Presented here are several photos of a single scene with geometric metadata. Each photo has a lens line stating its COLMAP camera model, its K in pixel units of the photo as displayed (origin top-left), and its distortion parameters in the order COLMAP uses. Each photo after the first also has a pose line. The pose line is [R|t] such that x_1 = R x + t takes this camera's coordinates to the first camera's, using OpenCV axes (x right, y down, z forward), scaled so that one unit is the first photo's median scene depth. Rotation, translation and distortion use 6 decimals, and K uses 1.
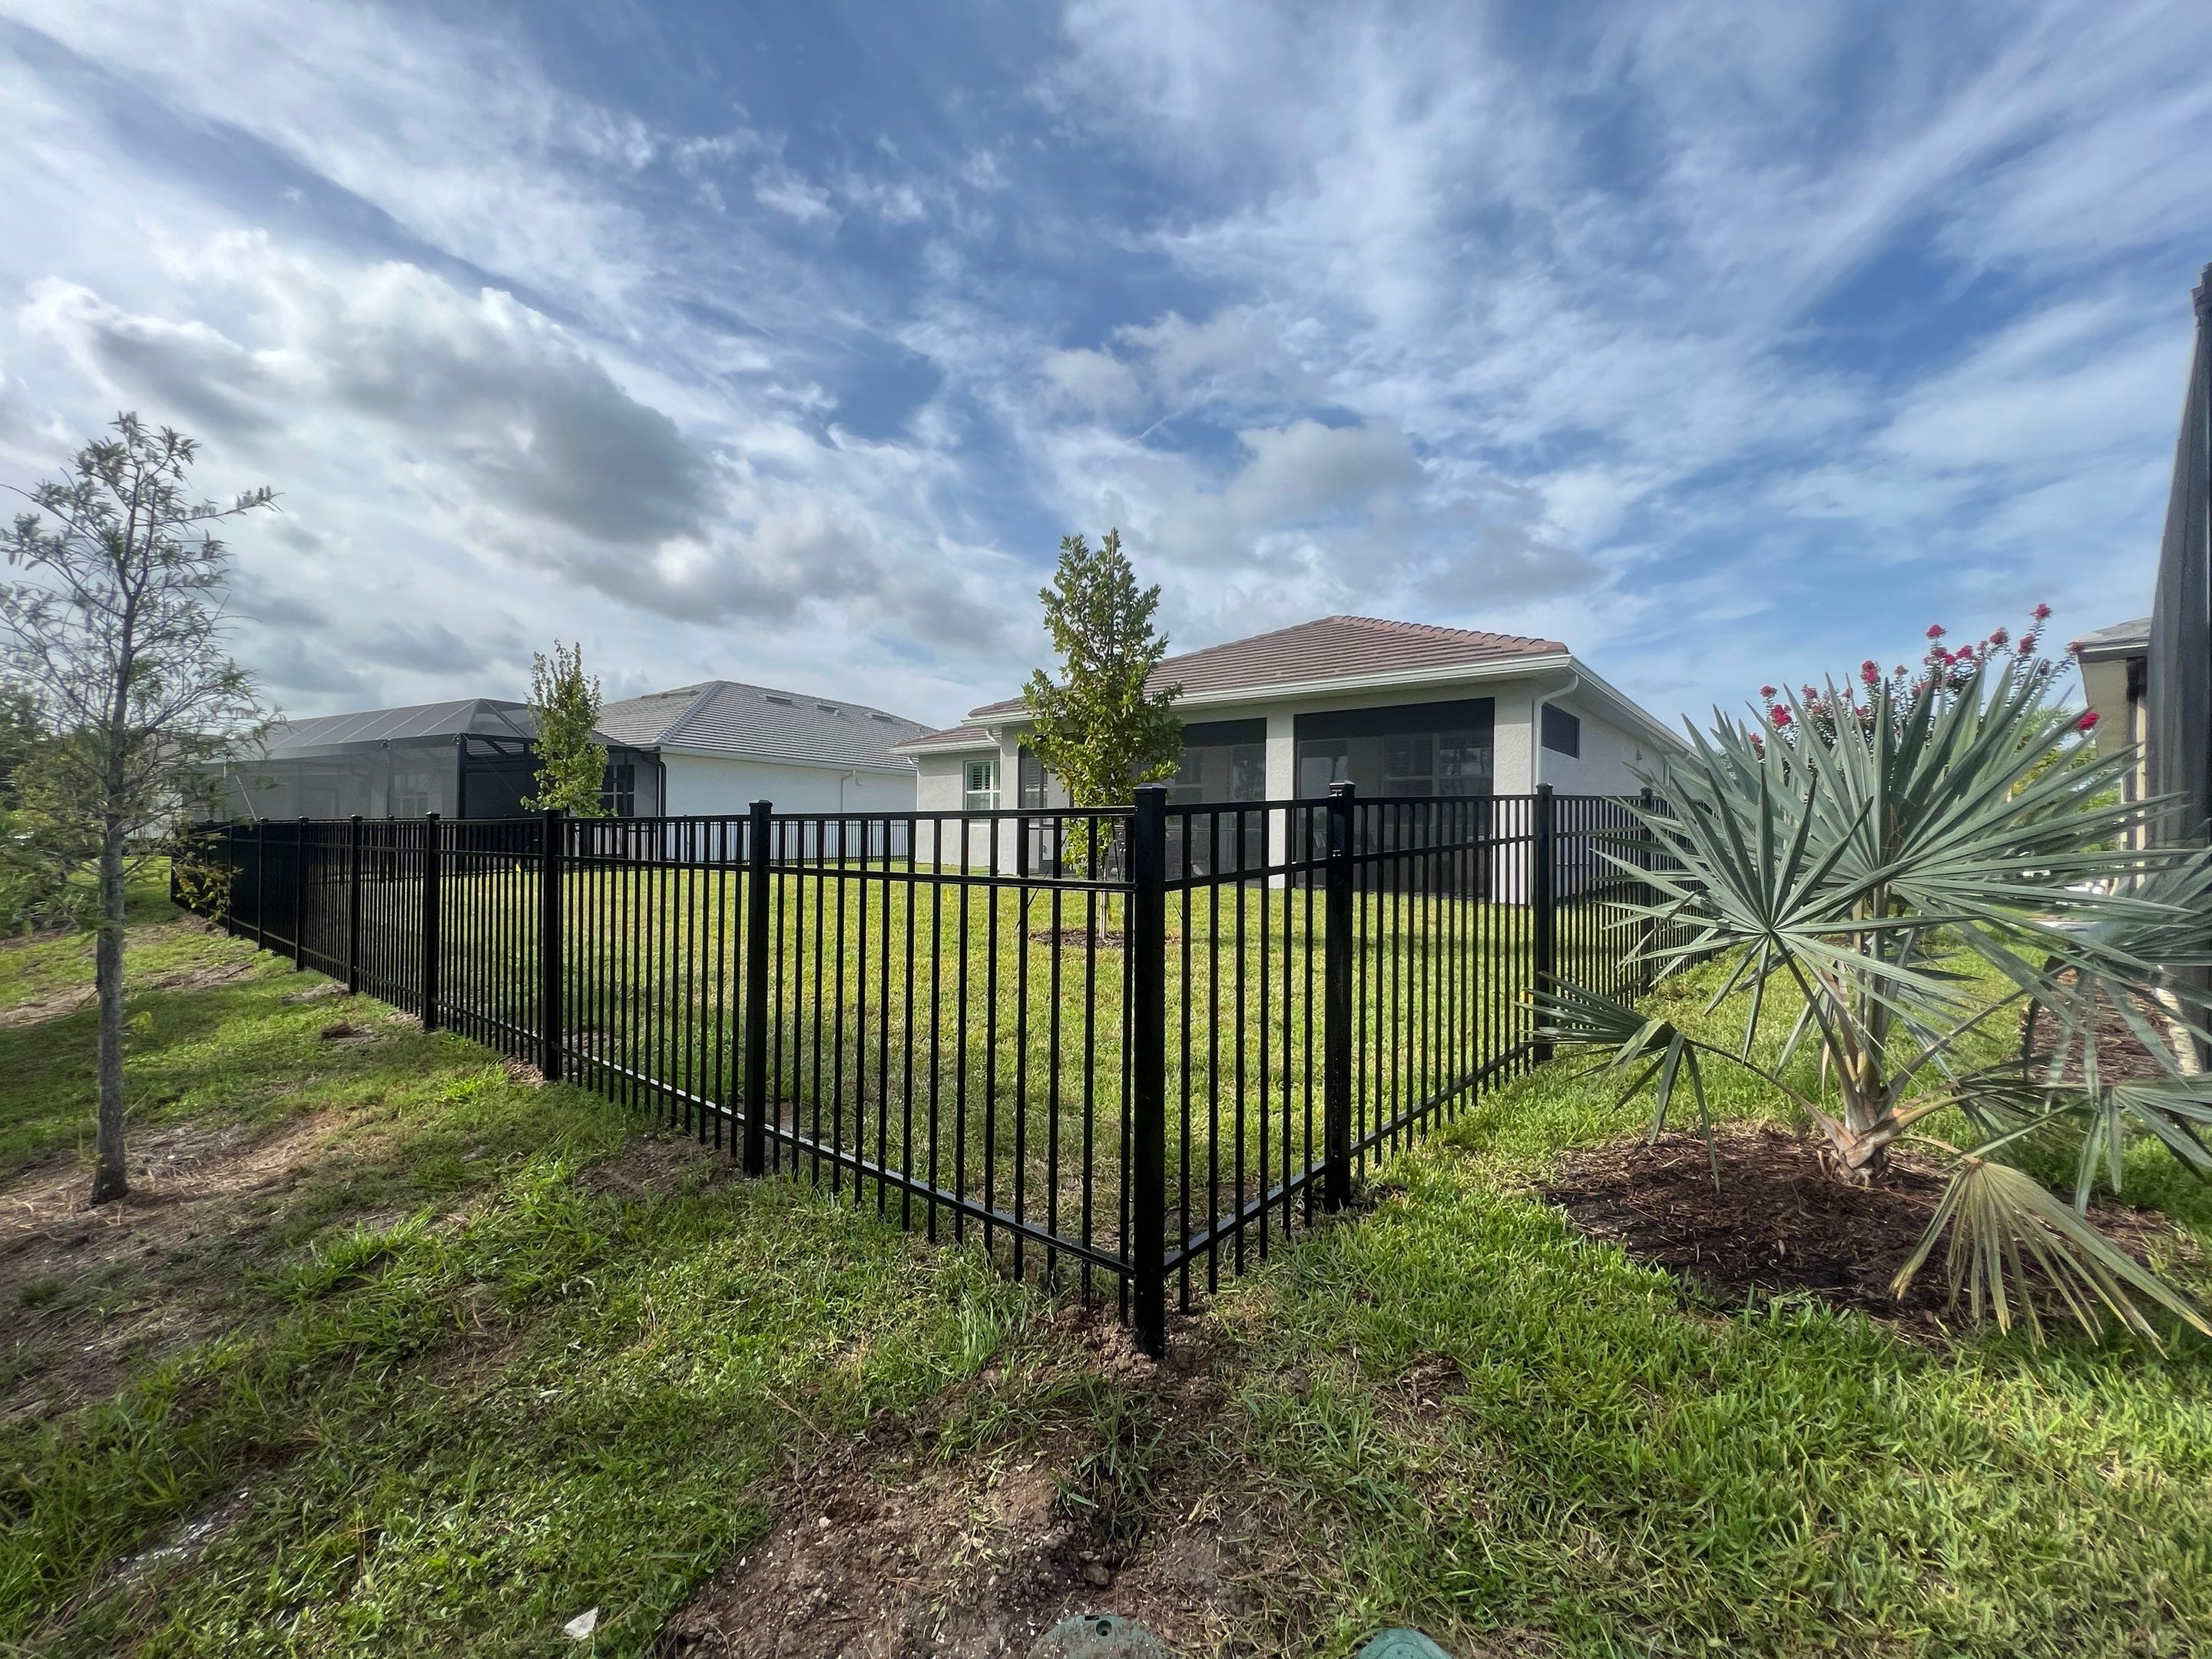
lens RADIAL K [[888.3, 0, 1109.4], [0, 888.3, 830.5], [0, 0, 1]] dist [-0.001701, 0.000249]
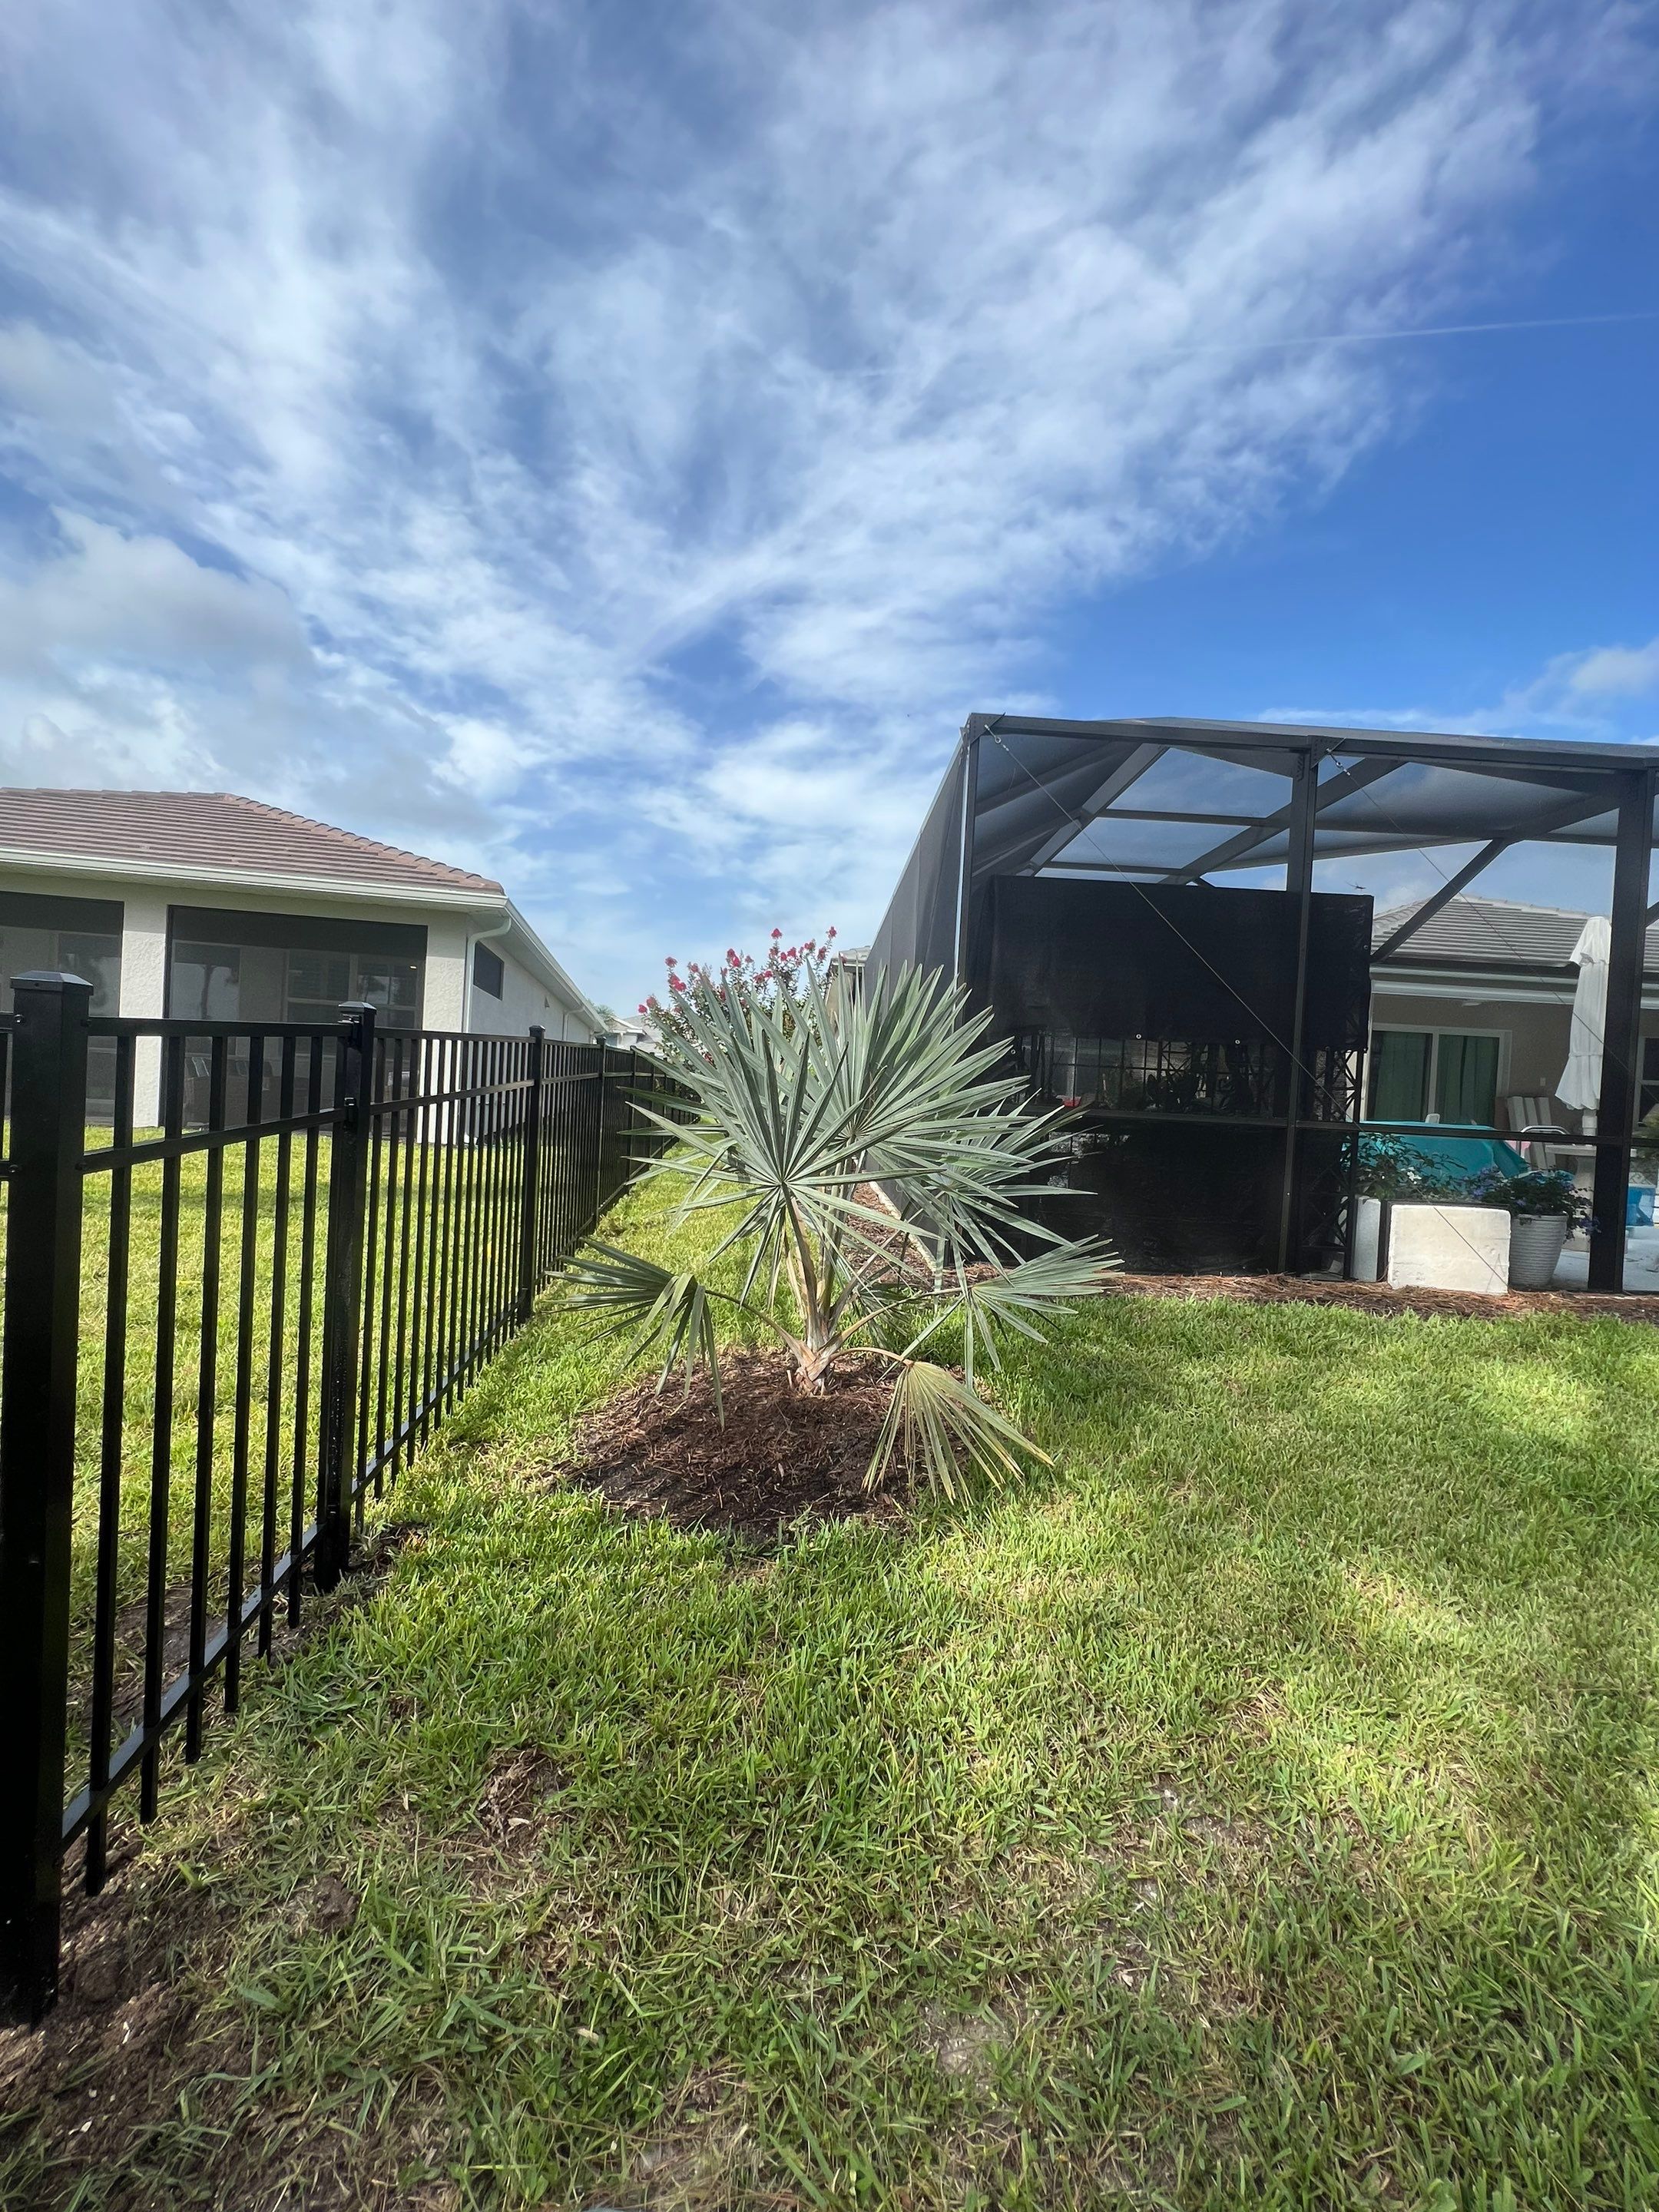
lens RADIAL K [[887.8, 0, 821.2], [0, 887.8, 1107.3], [0, 0, 1]] dist [-0.000189, 0.000633]
pose [[0.648289, 0.015999, 0.761227, -0.029630], [-0.052436, 0.998344, 0.023673, -0.004515], [-0.759587, -0.055263, 0.648054, 0.144123]]
